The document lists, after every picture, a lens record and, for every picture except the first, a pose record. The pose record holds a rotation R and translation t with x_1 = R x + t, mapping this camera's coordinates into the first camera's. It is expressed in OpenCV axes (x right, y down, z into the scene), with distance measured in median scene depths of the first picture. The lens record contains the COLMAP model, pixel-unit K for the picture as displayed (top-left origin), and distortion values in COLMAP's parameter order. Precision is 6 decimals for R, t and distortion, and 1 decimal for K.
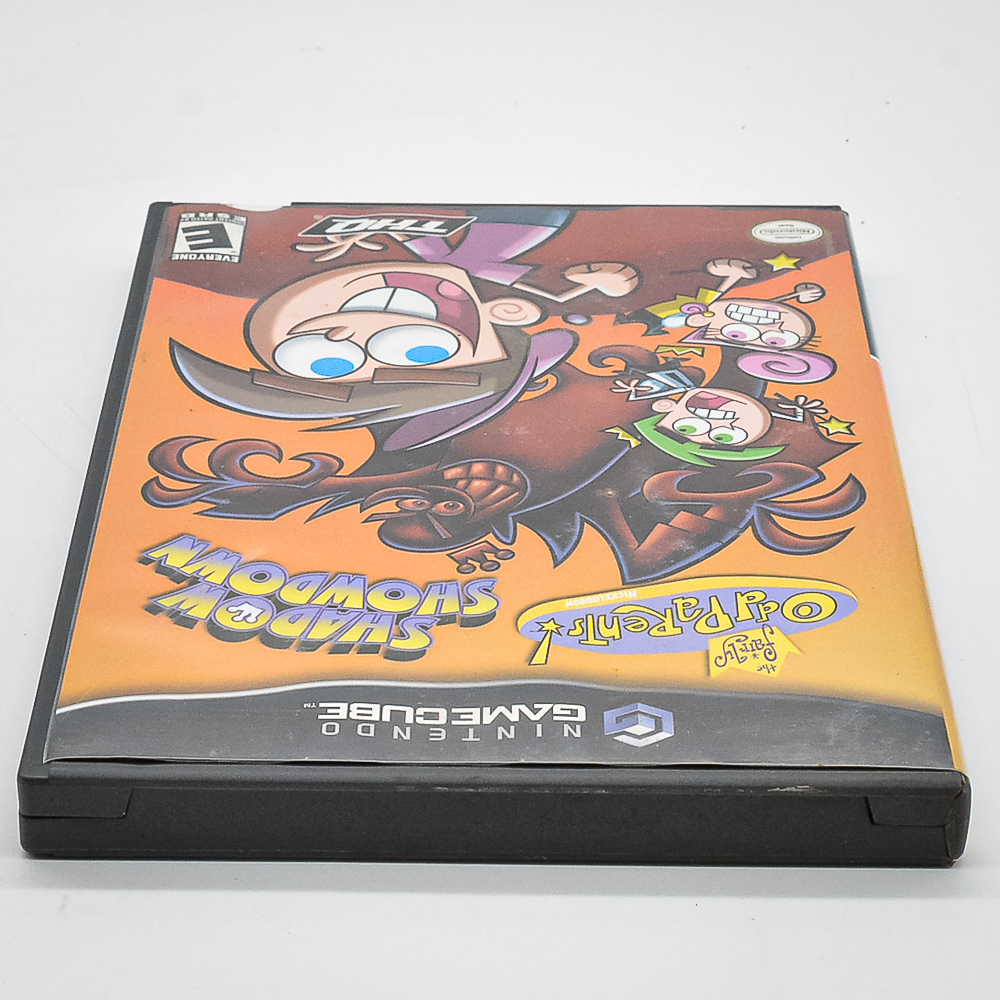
lens RADIAL K [[2998.8, 0, 500.0], [0, 2998.8, 500.0], [0, 0, 1]] dist [0.013653, -1.017681]
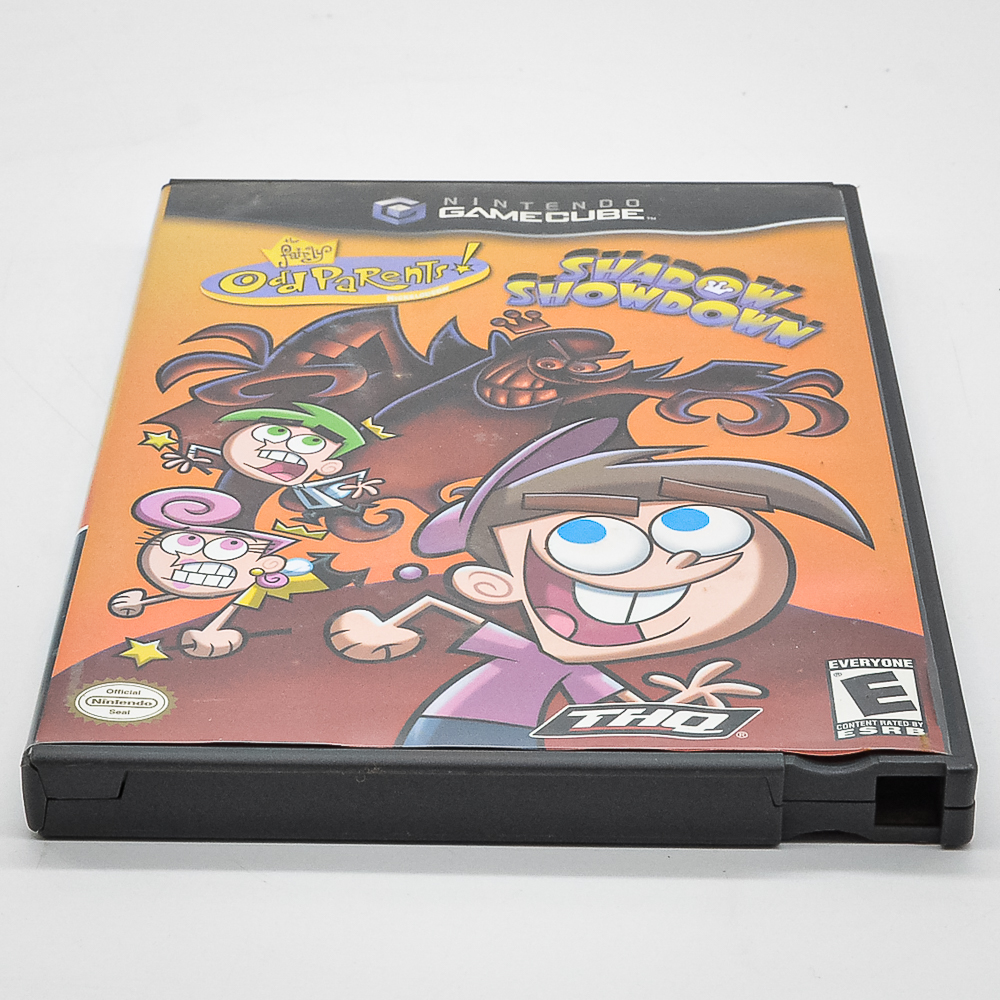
lens RADIAL K [[2998.8, 0, 500.0], [0, 2998.8, 500.0], [0, 0, 1]] dist [0.013653, -1.017681]
pose [[-0.999843, -0.017480, -0.002784, 0.003122], [-0.010292, 0.446208, 0.894870, -0.905090], [-0.014400, 0.894758, -0.446318, 1.472245]]
